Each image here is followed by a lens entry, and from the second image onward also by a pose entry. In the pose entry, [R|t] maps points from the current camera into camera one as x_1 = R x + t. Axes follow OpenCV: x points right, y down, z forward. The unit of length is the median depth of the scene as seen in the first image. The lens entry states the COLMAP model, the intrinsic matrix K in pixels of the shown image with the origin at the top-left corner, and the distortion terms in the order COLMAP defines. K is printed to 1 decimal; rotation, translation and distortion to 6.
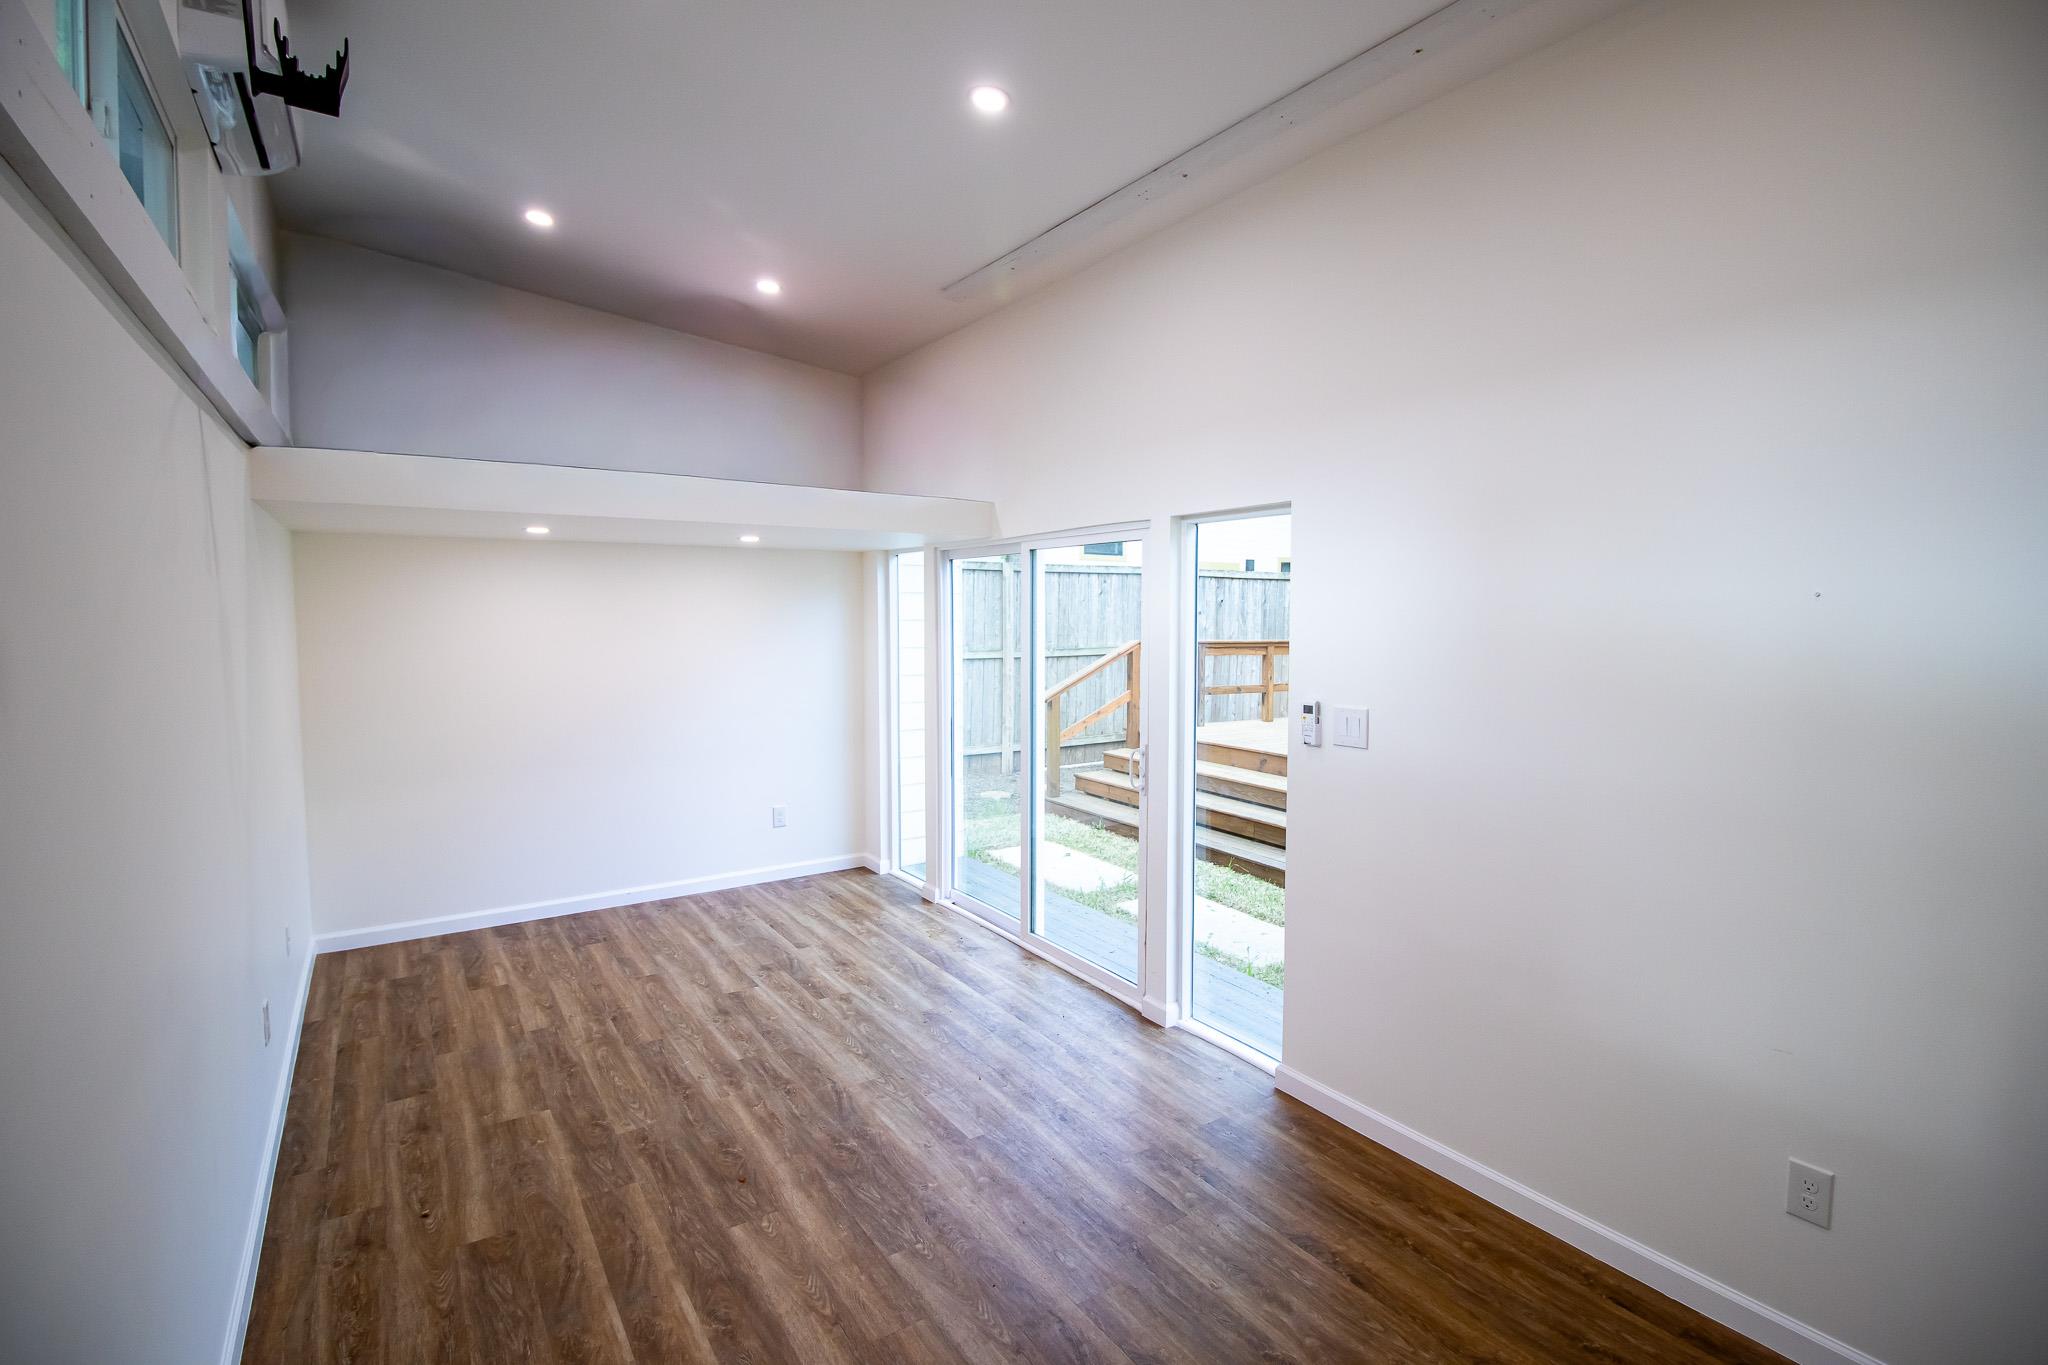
lens RADIAL K [[949.6, 0, 1024.2], [0, 949.6, 677.9], [0, 0, 1]] dist [-0.008504, -0.005406]
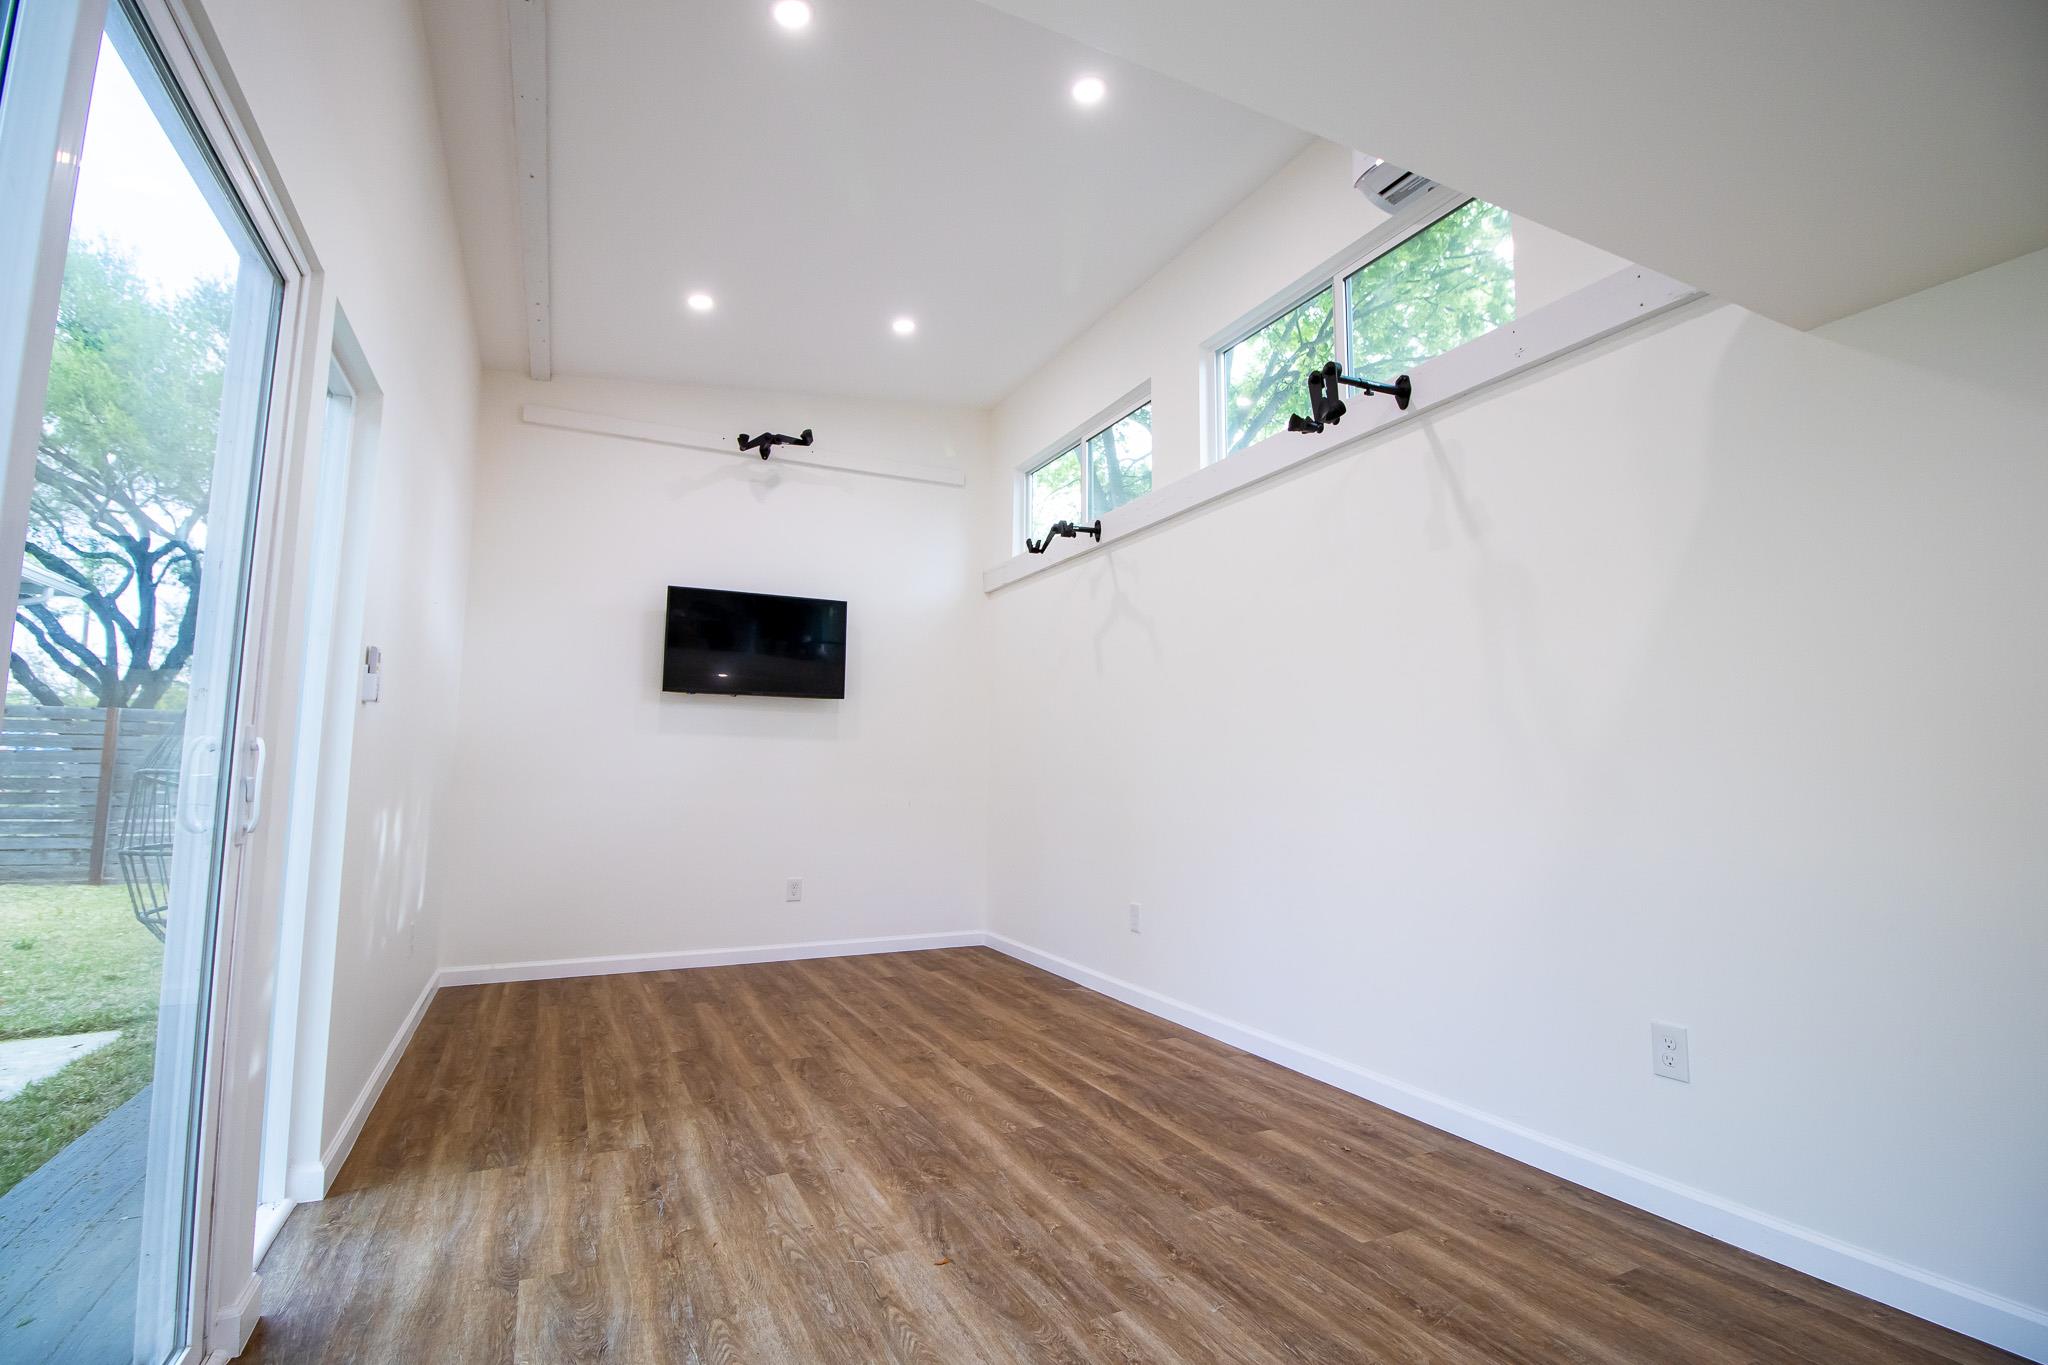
lens RADIAL K [[949.6, 0, 1027.9], [0, 949.6, 679.7], [0, 0, 1]] dist [-0.008504, -0.005406]
pose [[-0.990966, 0.005726, 0.133992, -0.392312], [0.001719, 0.999548, -0.030005, 0.083685], [-0.134103, -0.029504, -0.990528, 1.867408]]
